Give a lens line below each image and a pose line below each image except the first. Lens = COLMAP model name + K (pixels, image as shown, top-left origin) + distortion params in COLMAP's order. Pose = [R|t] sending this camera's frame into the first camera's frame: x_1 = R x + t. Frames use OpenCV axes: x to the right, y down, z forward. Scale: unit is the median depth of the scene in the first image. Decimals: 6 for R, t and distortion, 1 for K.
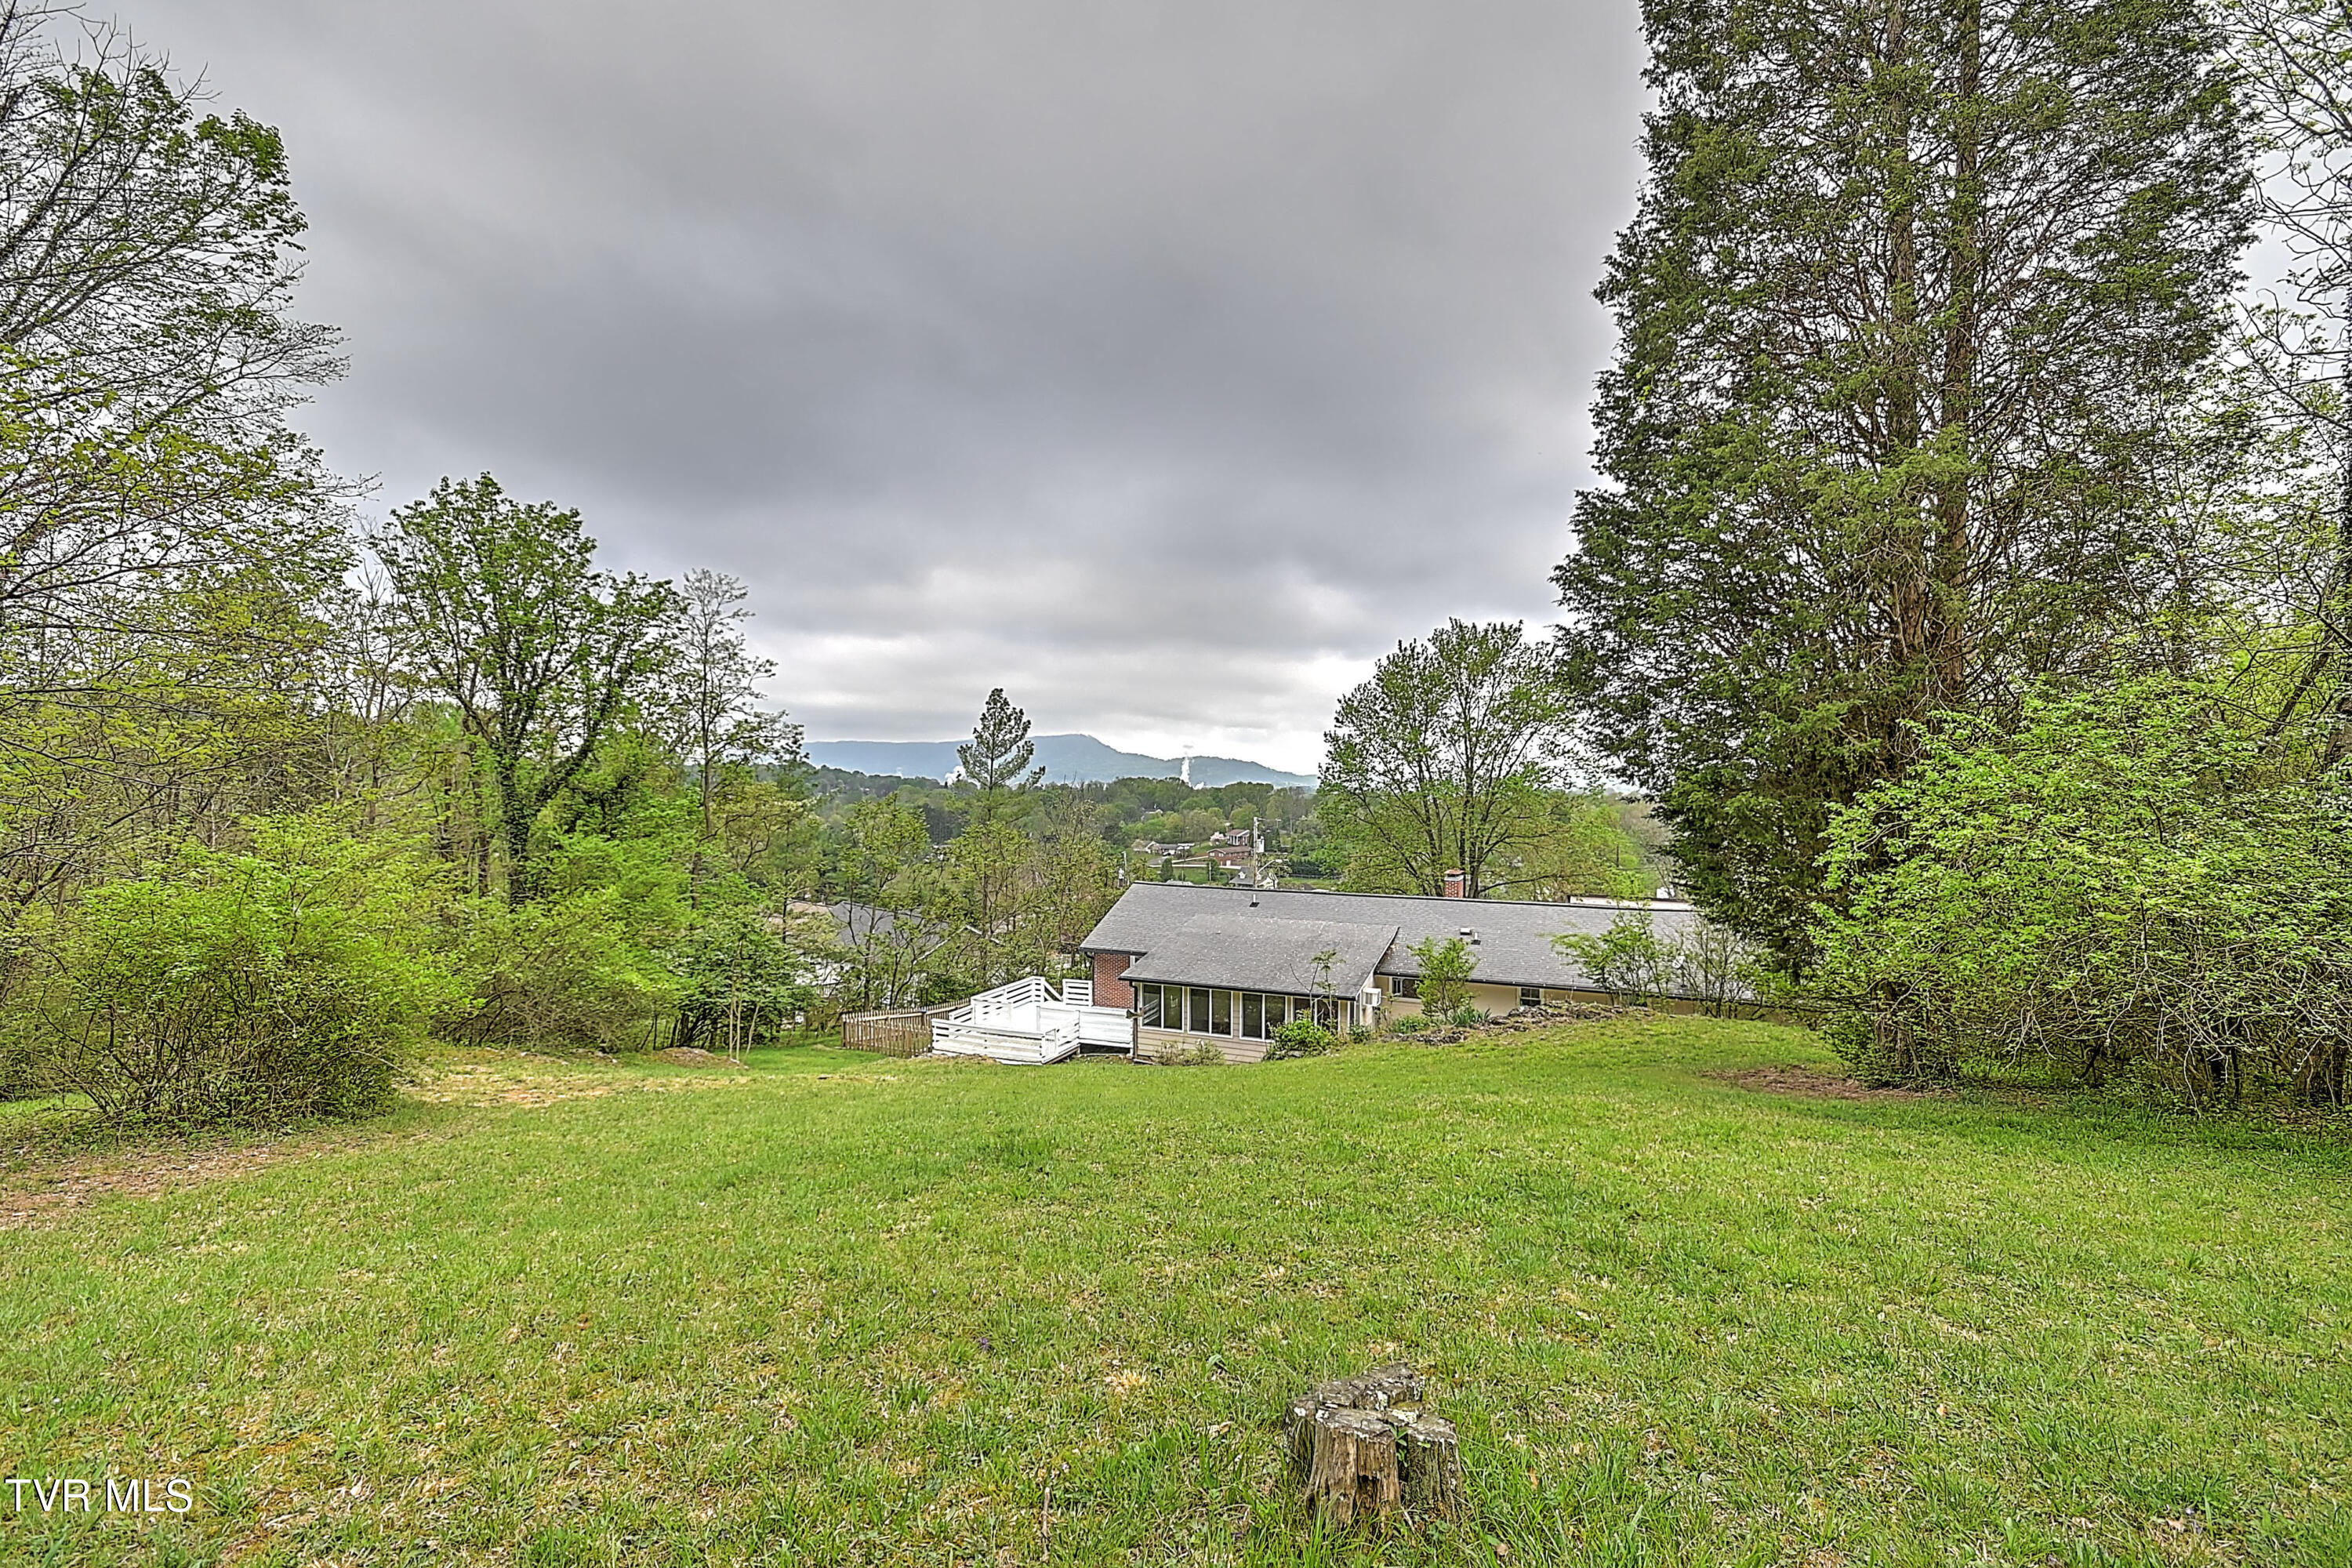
lens RADIAL K [[1019.9, 0, 1185.4], [0, 1019.9, 781.6], [0, 0, 1]] dist [0.013679, -0.000069]
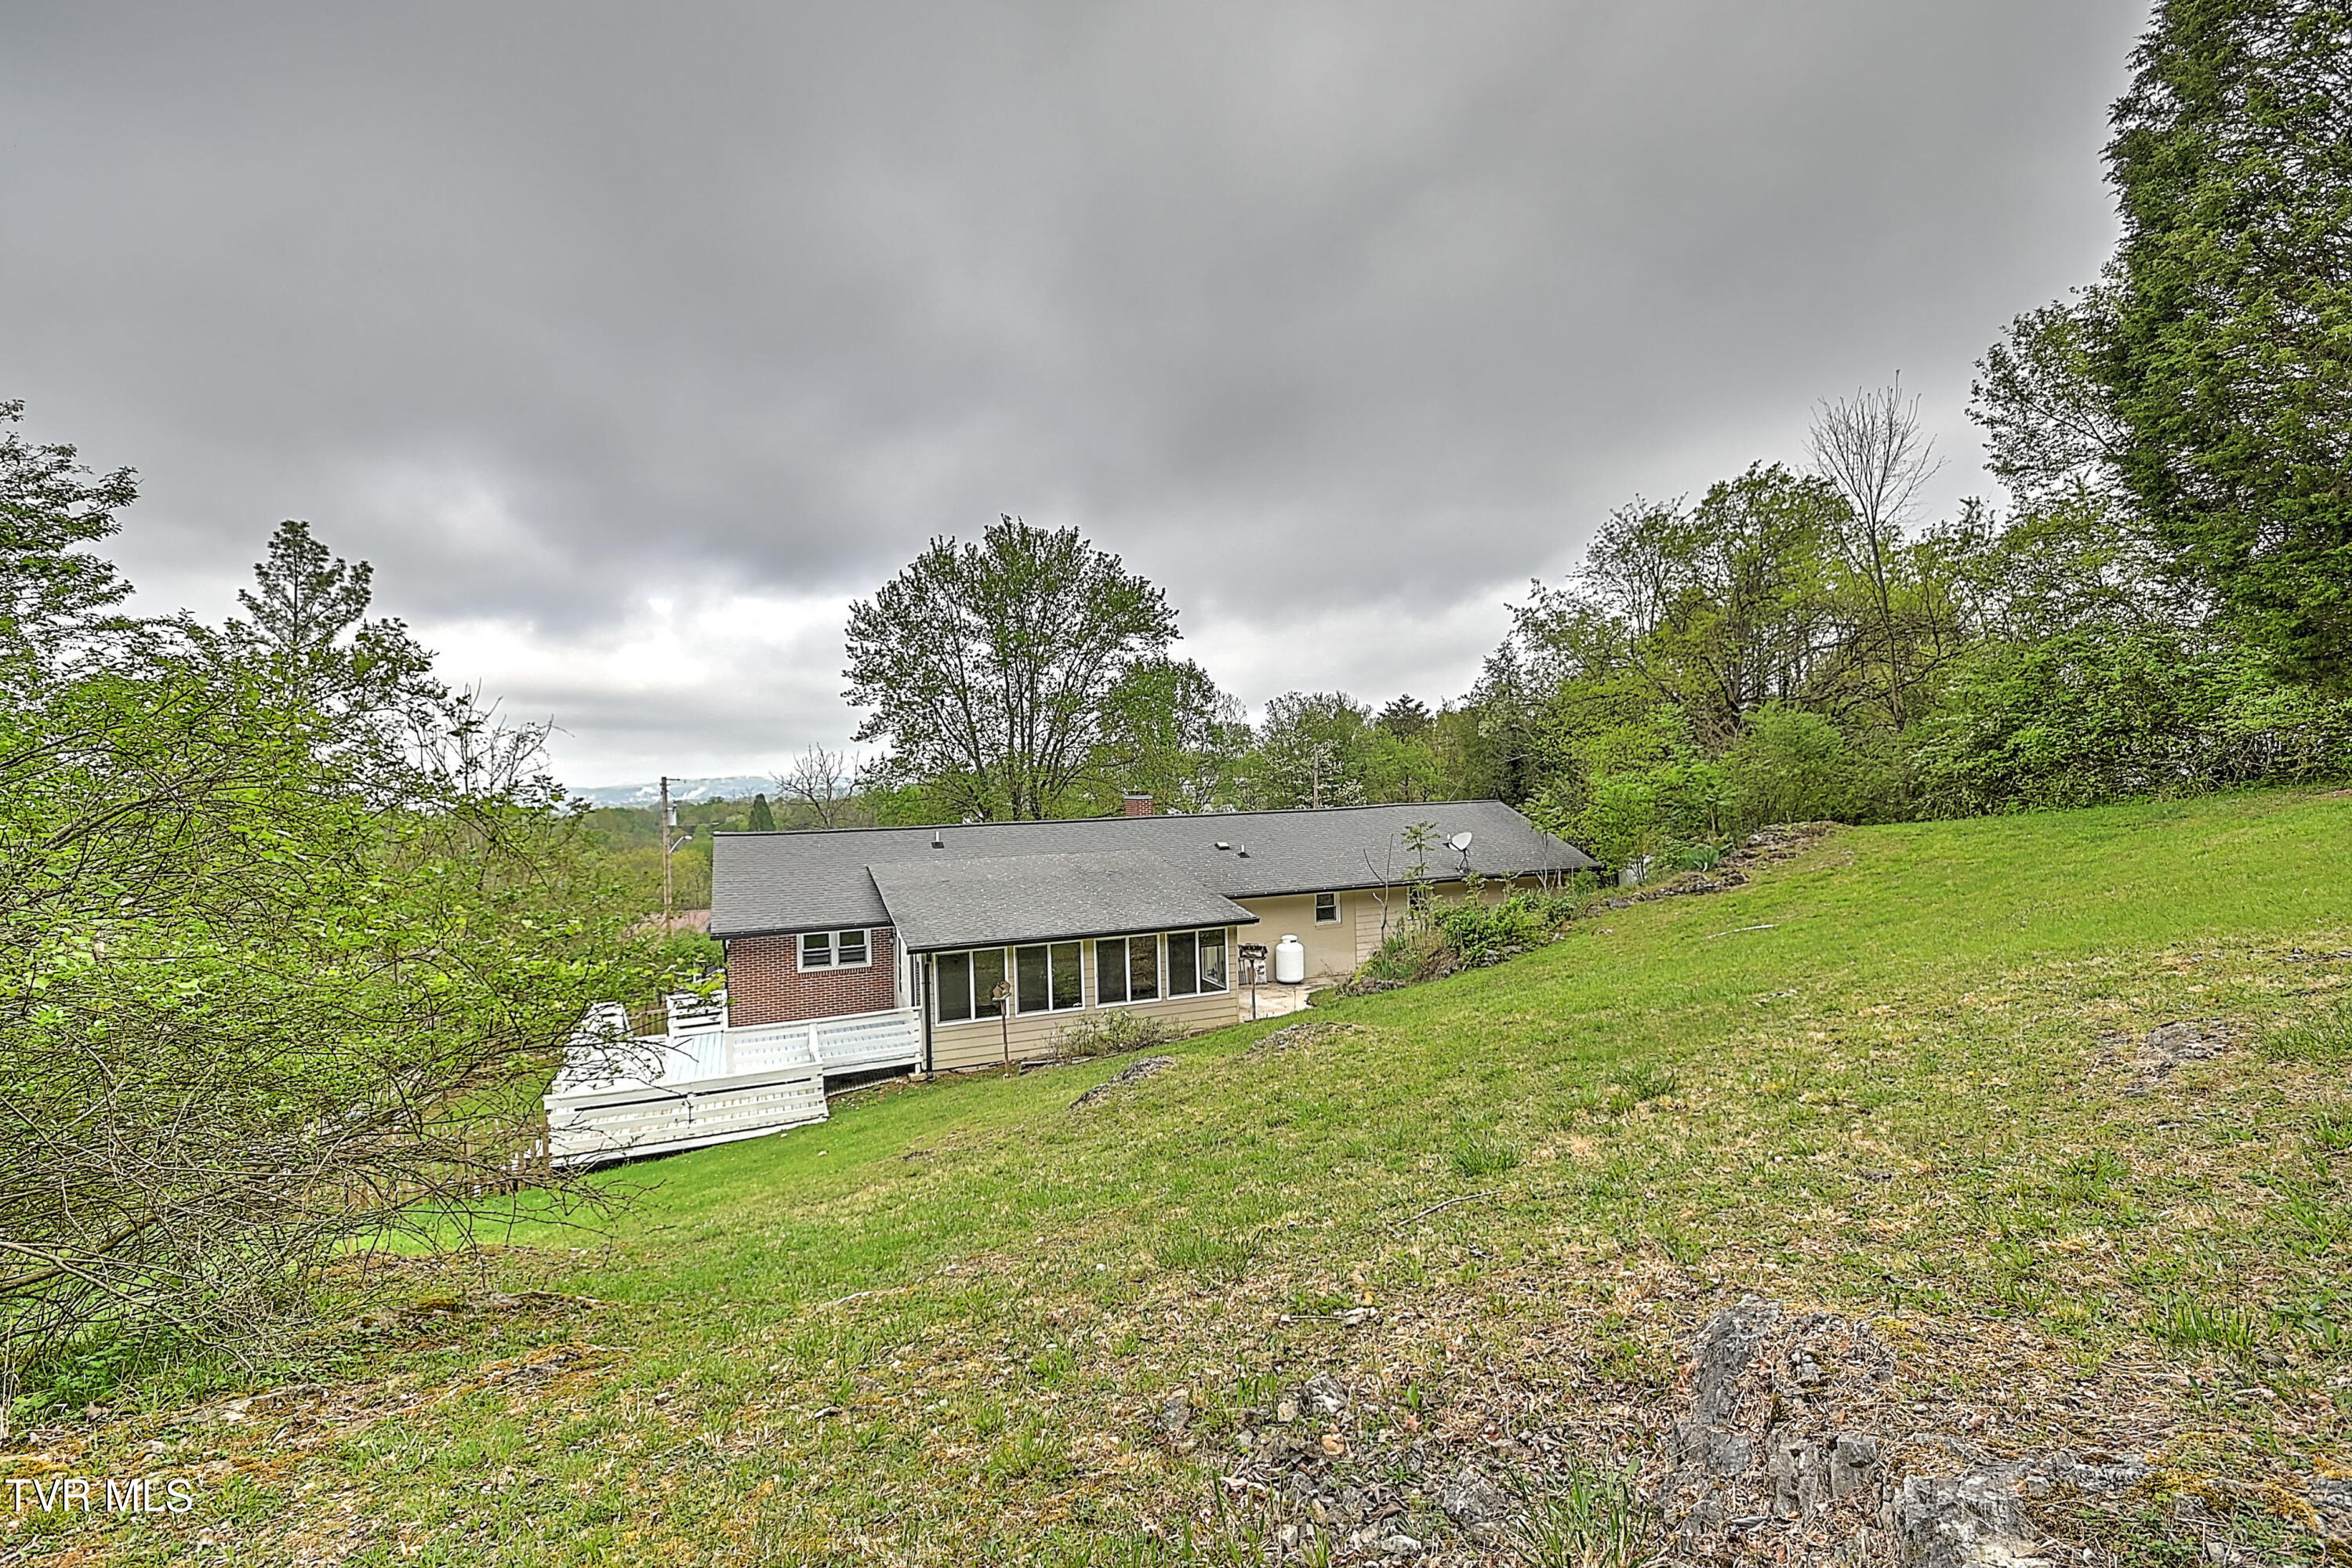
lens RADIAL K [[1036.6, 0, 1195.2], [0, 1036.6, 781.1], [0, 0, 1]] dist [0.014276, -0.000115]
pose [[0.716755, -0.035892, 0.696401, -0.352267], [0.037016, 0.999225, 0.013401, 0.084207], [-0.696342, 0.016172, 0.717528, 0.411347]]
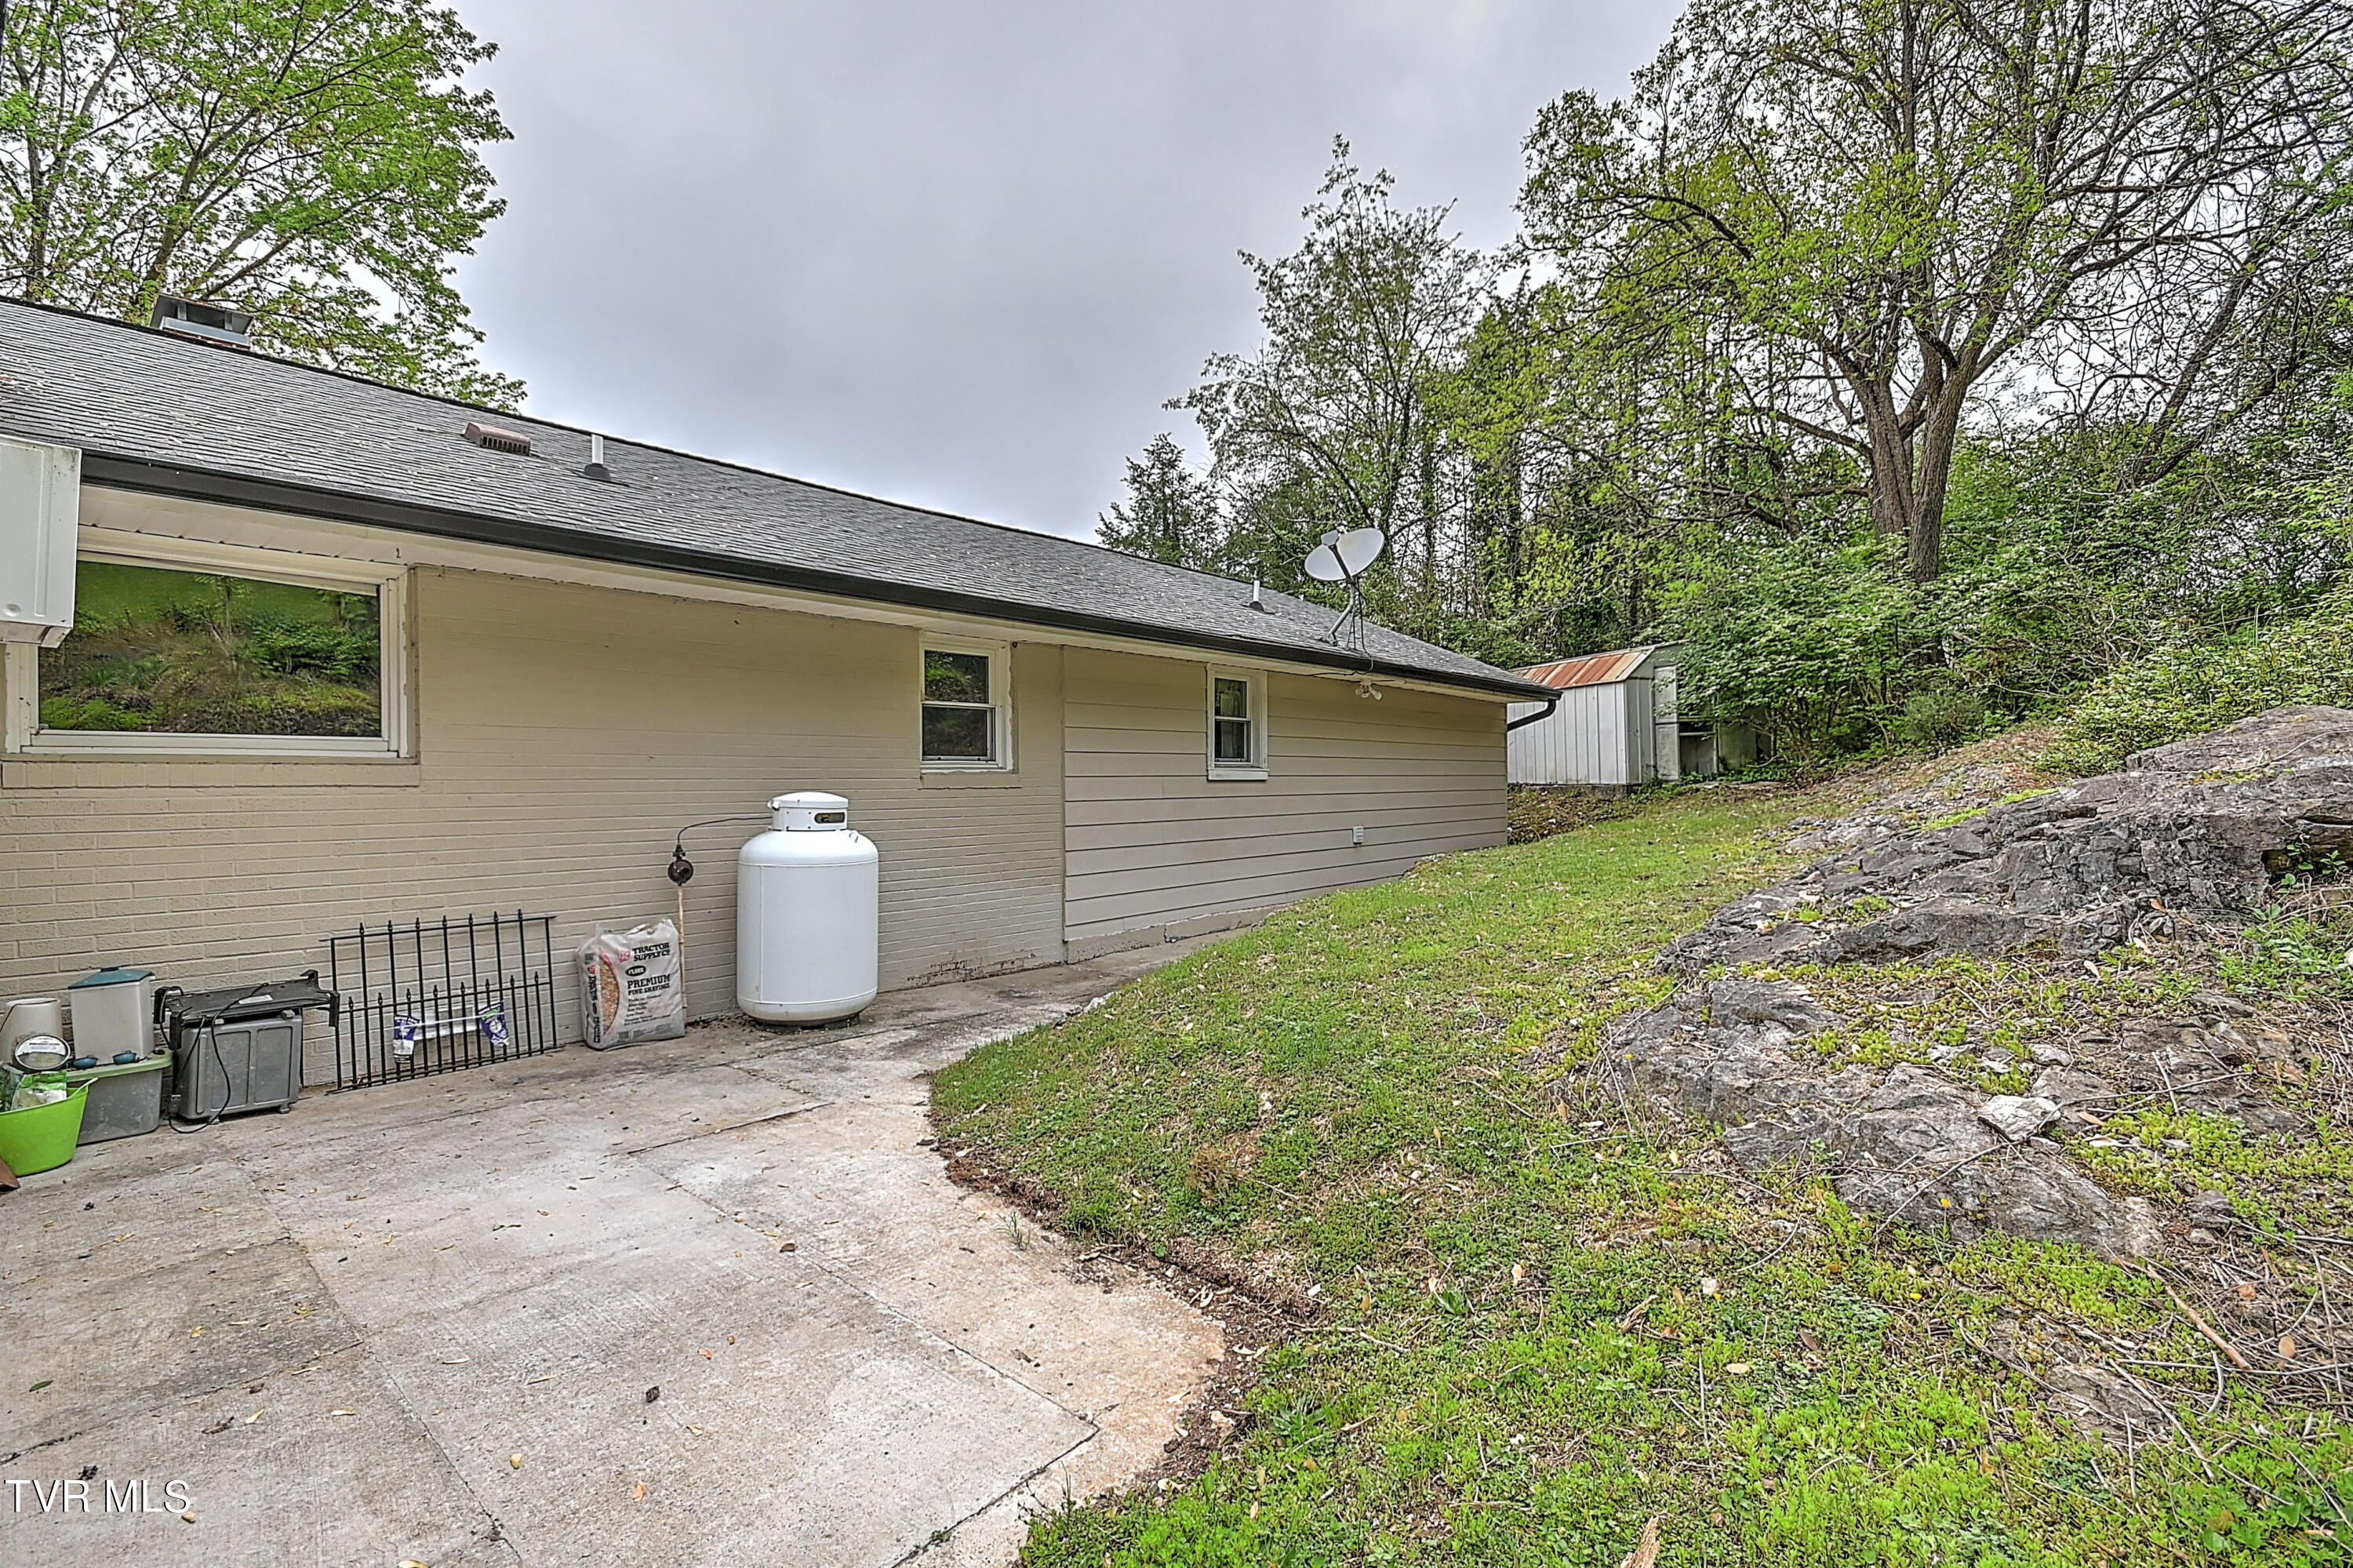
lens RADIAL K [[1037.1, 0, 1195.7], [0, 1037.1, 781.1], [0, 0, 1]] dist [0.014276, -0.000115]
pose [[0.319381, -0.013714, 0.947527, 0.126279], [0.003299, 0.999905, 0.013360, 0.216044], [-0.947621, -0.001141, 0.319396, 0.834797]]
